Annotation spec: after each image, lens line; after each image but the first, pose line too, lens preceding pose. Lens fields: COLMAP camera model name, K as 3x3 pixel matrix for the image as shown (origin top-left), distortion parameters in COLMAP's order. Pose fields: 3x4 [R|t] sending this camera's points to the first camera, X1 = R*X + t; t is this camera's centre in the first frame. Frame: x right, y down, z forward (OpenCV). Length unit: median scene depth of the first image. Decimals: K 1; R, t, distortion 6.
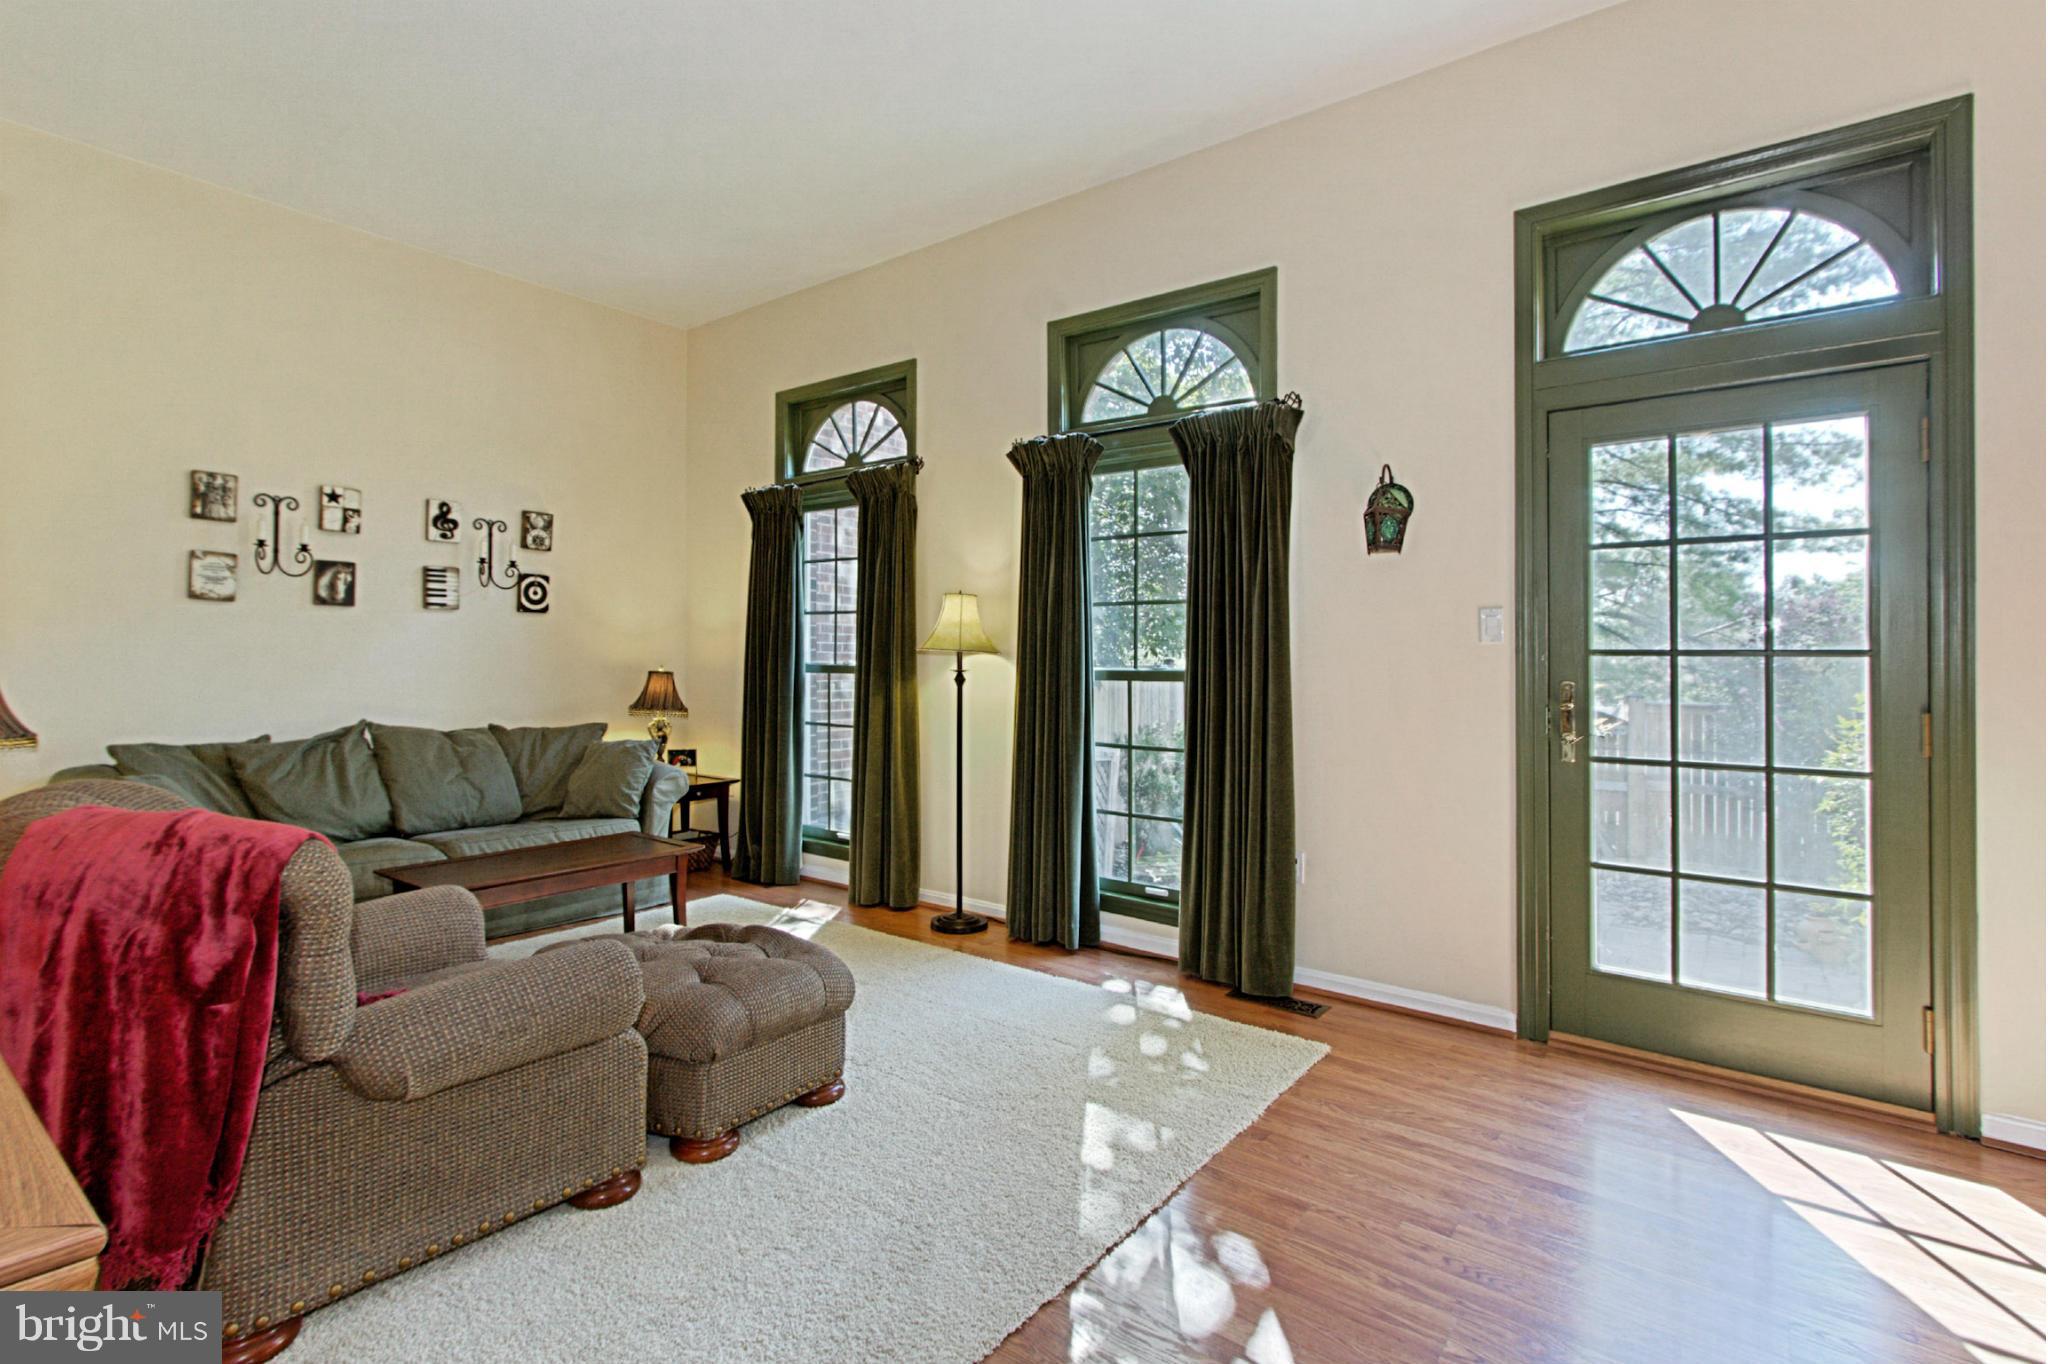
lens RADIAL K [[959.3, 0, 982.5], [0, 959.3, 646.9], [0, 0, 1]] dist [-0.013666, 0.004595]
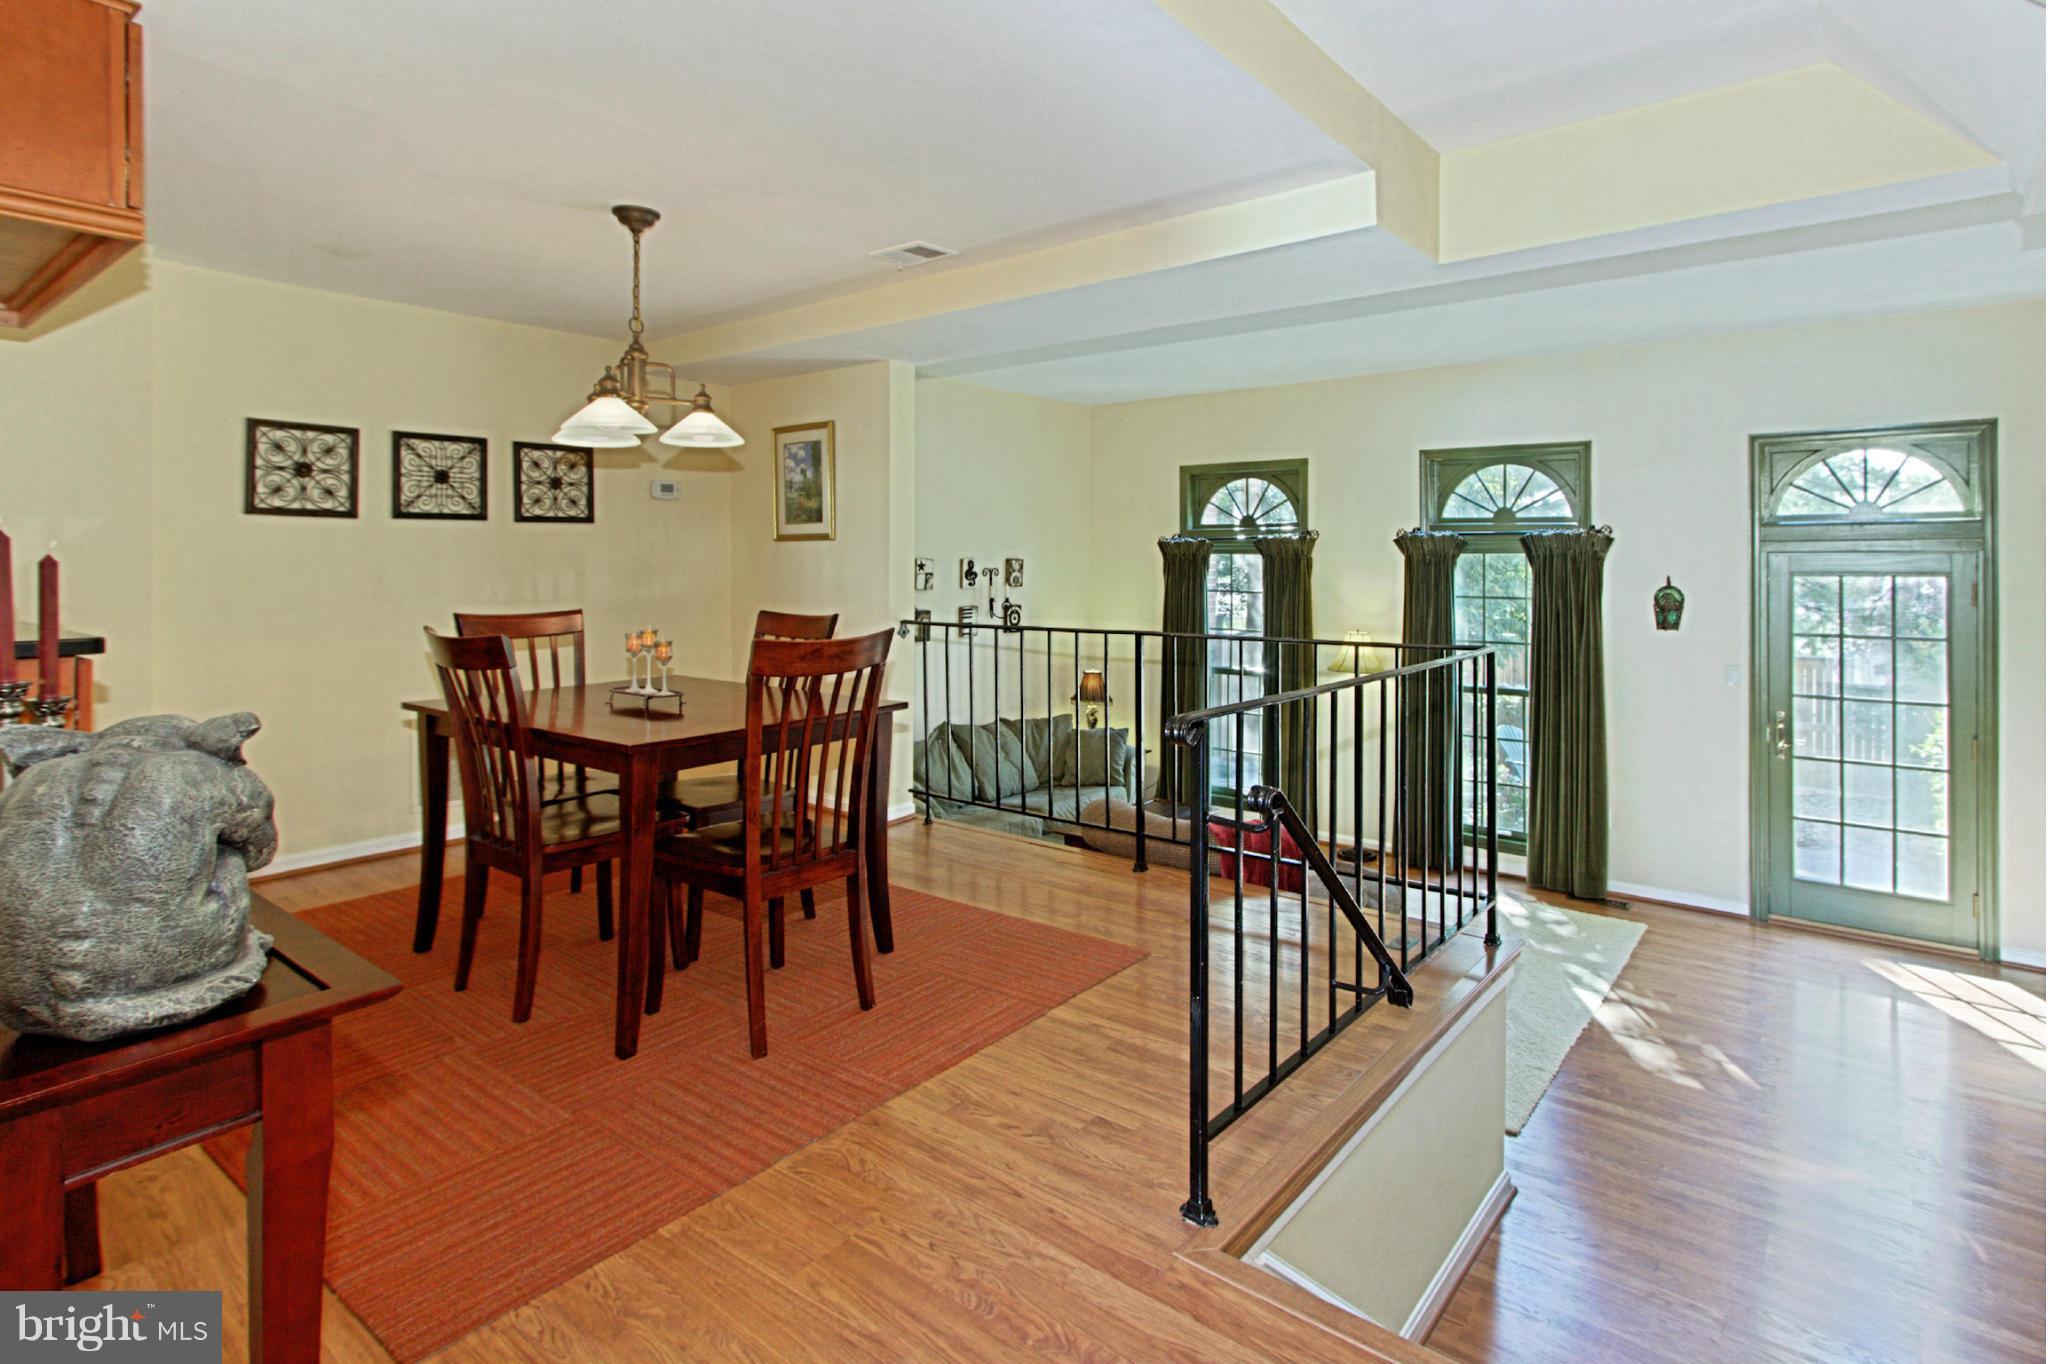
lens RADIAL K [[980.4, 0, 1117.2], [0, 980.4, 565.0], [0, 0, 1]] dist [-0.022574, 0.001771]
pose [[0.999676, -0.007395, 0.024344, -0.527231], [0.007190, 0.999938, 0.008537, -0.213531], [-0.024406, -0.008359, 0.999667, -0.607163]]
